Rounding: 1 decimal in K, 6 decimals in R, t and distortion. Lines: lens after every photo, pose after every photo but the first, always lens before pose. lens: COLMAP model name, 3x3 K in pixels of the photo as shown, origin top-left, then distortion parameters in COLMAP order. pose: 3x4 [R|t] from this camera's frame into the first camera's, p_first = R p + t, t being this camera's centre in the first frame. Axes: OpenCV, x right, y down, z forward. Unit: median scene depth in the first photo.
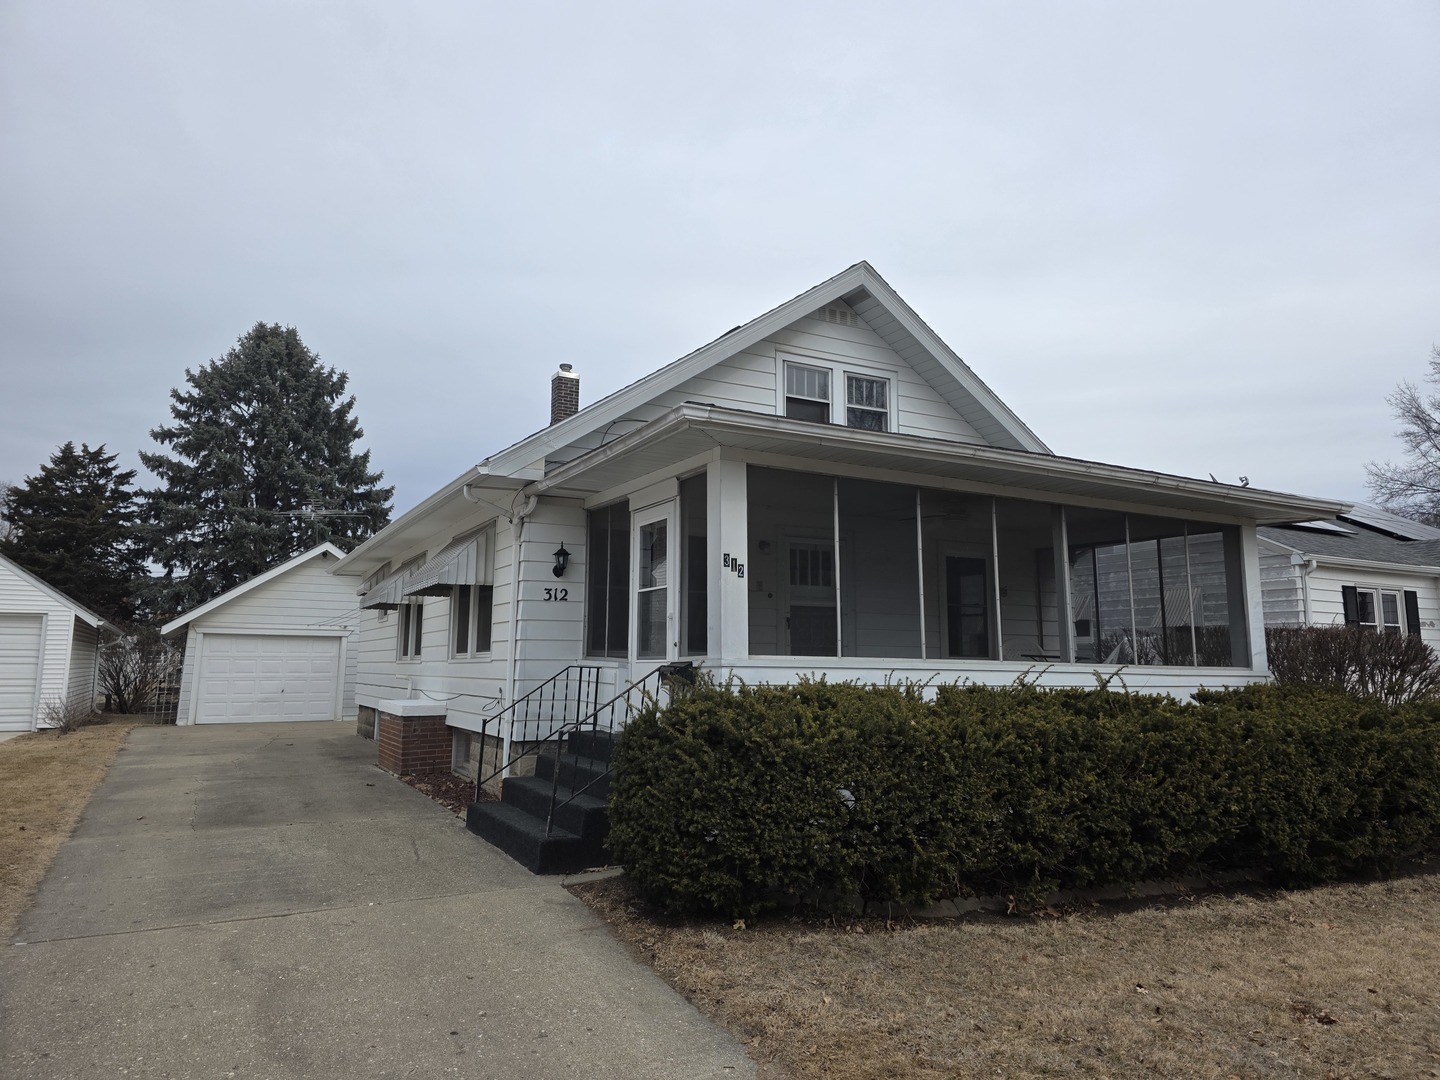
lens RADIAL K [[955.4, 0, 723.0], [0, 955.4, 537.9], [0, 0, 1]] dist [0.019665, -0.002955]
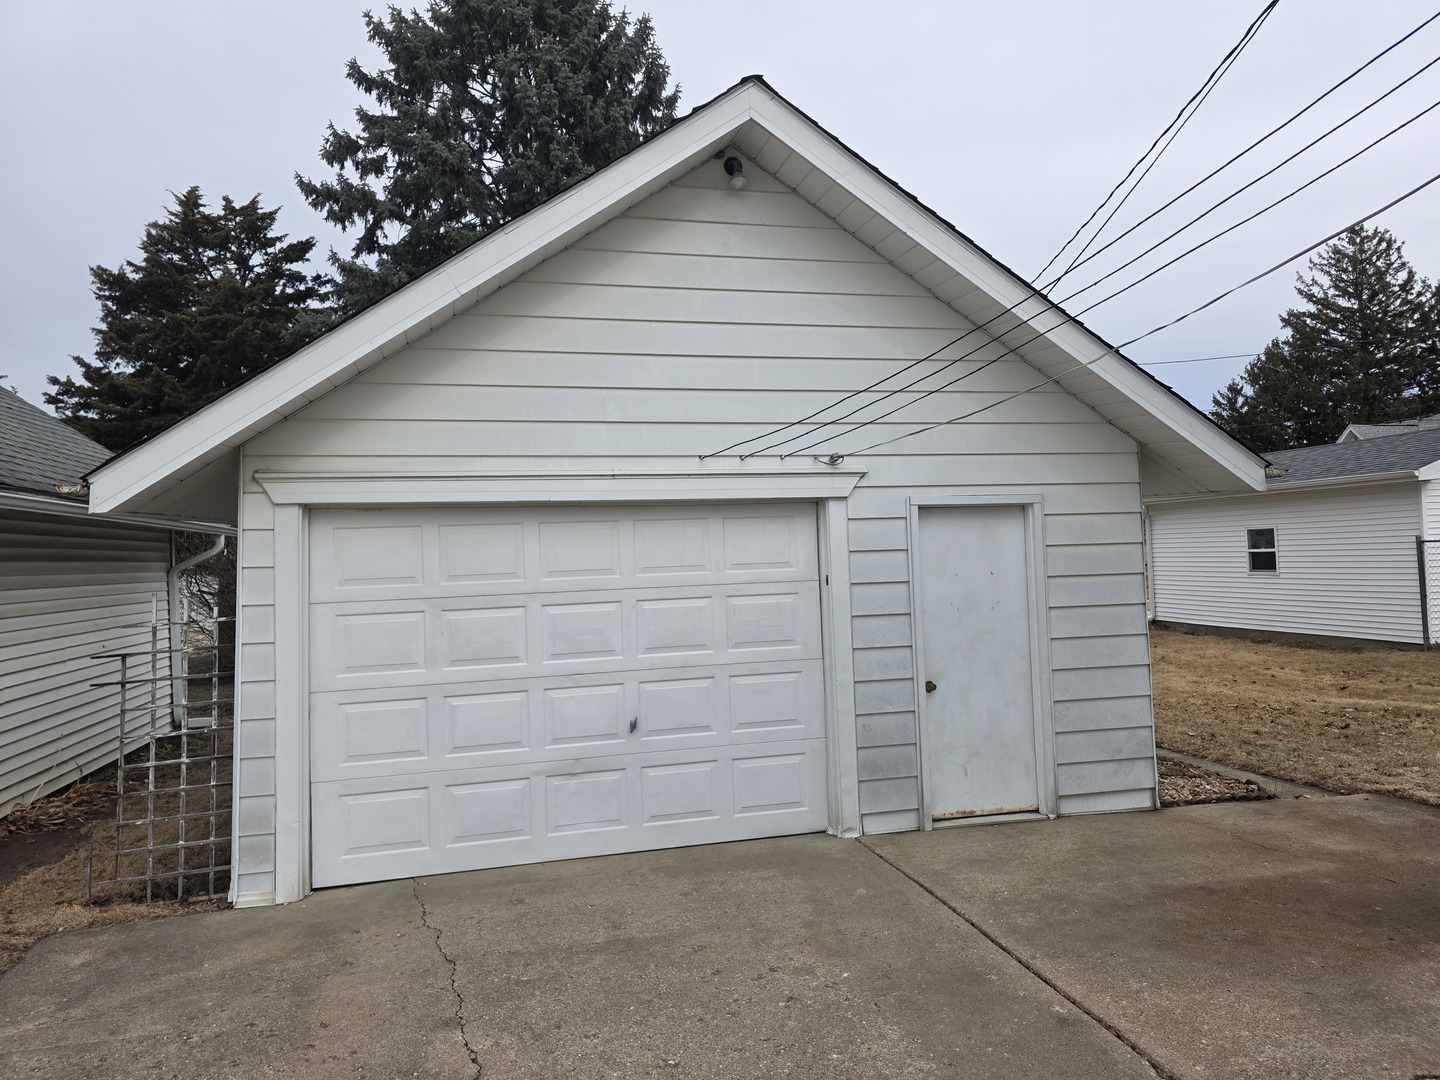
lens RADIAL K [[955.4, 0, 719.9], [0, 955.4, 538.2], [0, 0, 1]] dist [0.019665, -0.002955]
pose [[0.960435, -0.043893, -0.275024, -0.254180], [0.076886, 0.990914, 0.110354, 0.059632], [0.267681, -0.127134, 0.955083, 0.537226]]
